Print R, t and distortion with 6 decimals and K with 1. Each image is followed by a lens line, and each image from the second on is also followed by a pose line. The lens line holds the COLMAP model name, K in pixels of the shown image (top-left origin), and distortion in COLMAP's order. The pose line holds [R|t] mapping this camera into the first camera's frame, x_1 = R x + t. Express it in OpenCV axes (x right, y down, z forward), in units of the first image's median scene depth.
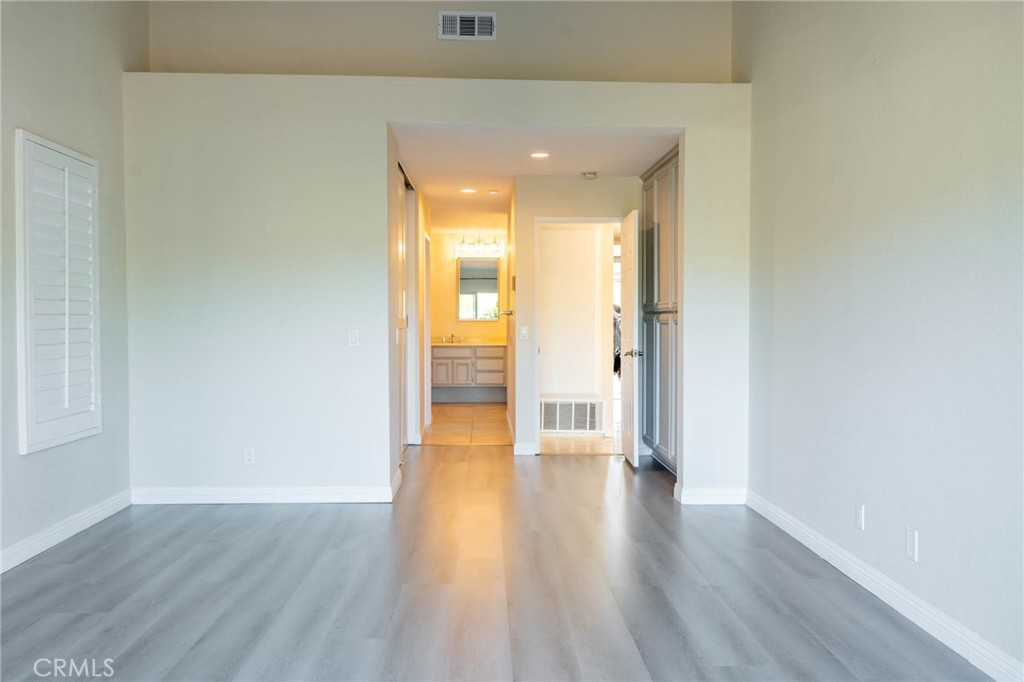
lens RADIAL K [[800.0, 0, 512.5], [0, 800.0, 338.1], [0, 0, 1]] dist [-0.036580, -0.002298]
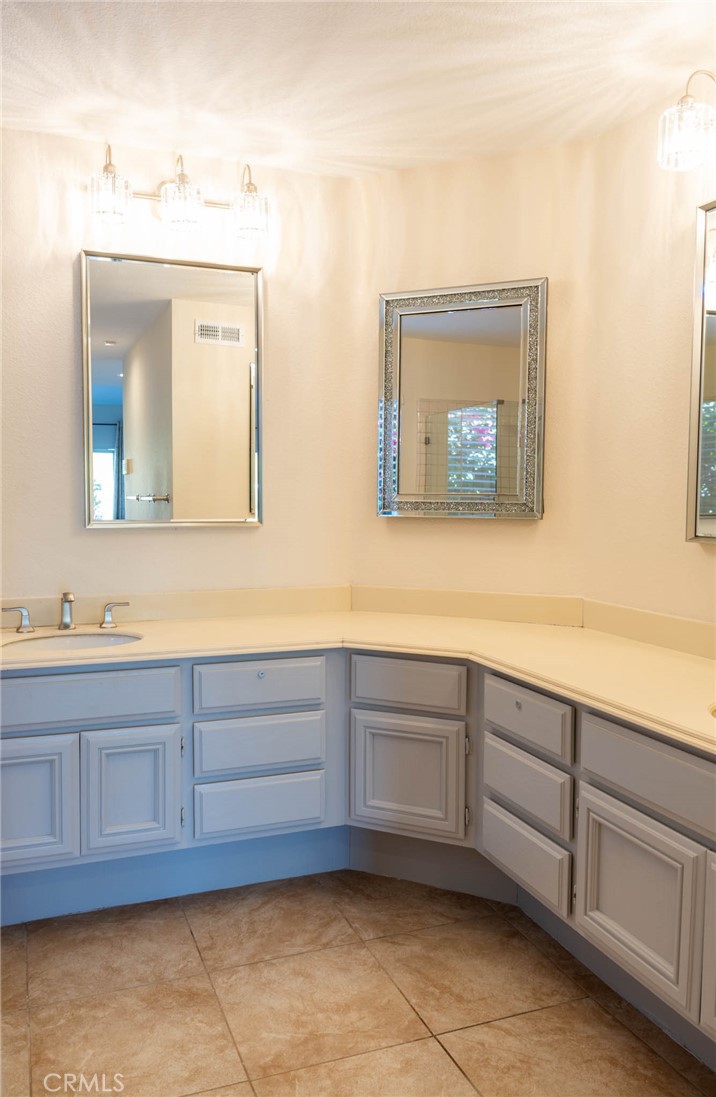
lens RADIAL K [[872.1, 0, 357.2], [0, 872.1, 548.3], [0, 0, 1]] dist [0.000817, 0.000522]
pose [[0.949034, -0.019746, 0.314554, -0.076742], [0.005841, 0.998966, 0.045086, -0.028351], [-0.315119, -0.040951, 0.948168, 0.773451]]
